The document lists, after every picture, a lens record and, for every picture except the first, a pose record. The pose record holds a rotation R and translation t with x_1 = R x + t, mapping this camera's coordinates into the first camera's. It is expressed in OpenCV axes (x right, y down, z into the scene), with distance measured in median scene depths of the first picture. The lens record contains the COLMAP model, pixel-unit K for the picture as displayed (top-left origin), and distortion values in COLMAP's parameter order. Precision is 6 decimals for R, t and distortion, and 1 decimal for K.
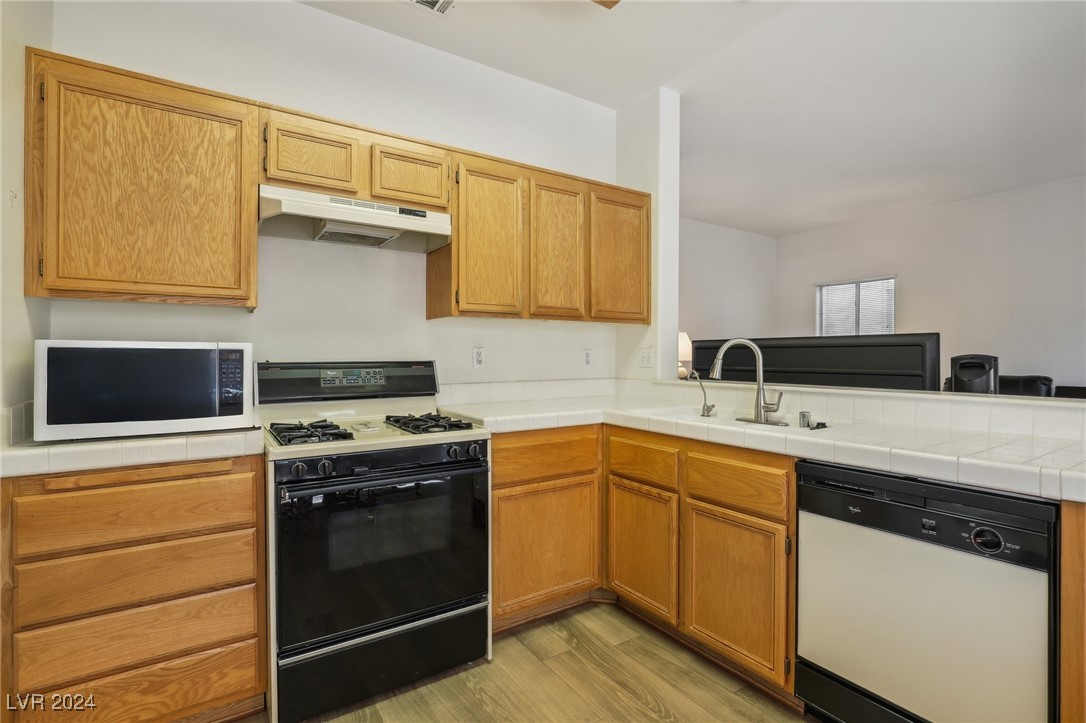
lens RADIAL K [[514.8, 0, 542.7], [0, 514.8, 337.8], [0, 0, 1]] dist [-0.028435, 0.004595]
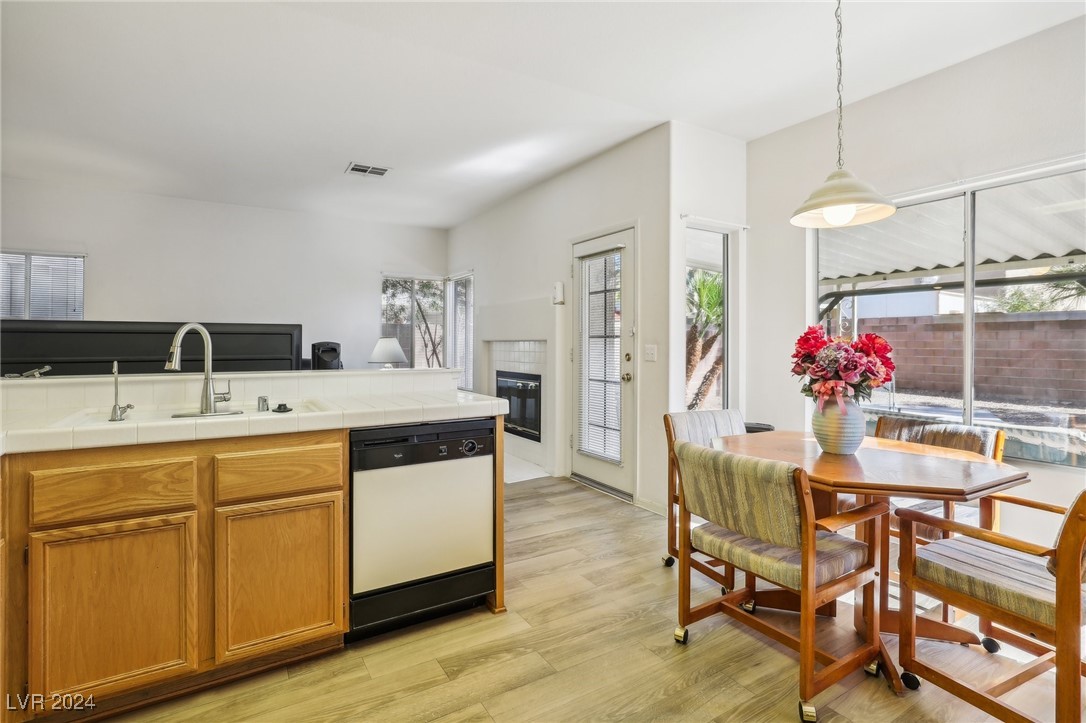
lens RADIAL K [[514.8, 0, 544.8], [0, 514.8, 339.6], [0, 0, 1]] dist [-0.028435, 0.004595]
pose [[0.029254, 0.006442, 0.999551, -0.516565], [-0.028457, 0.999579, -0.005609, 0.019613], [-0.999167, -0.028280, 0.029425, 0.410652]]
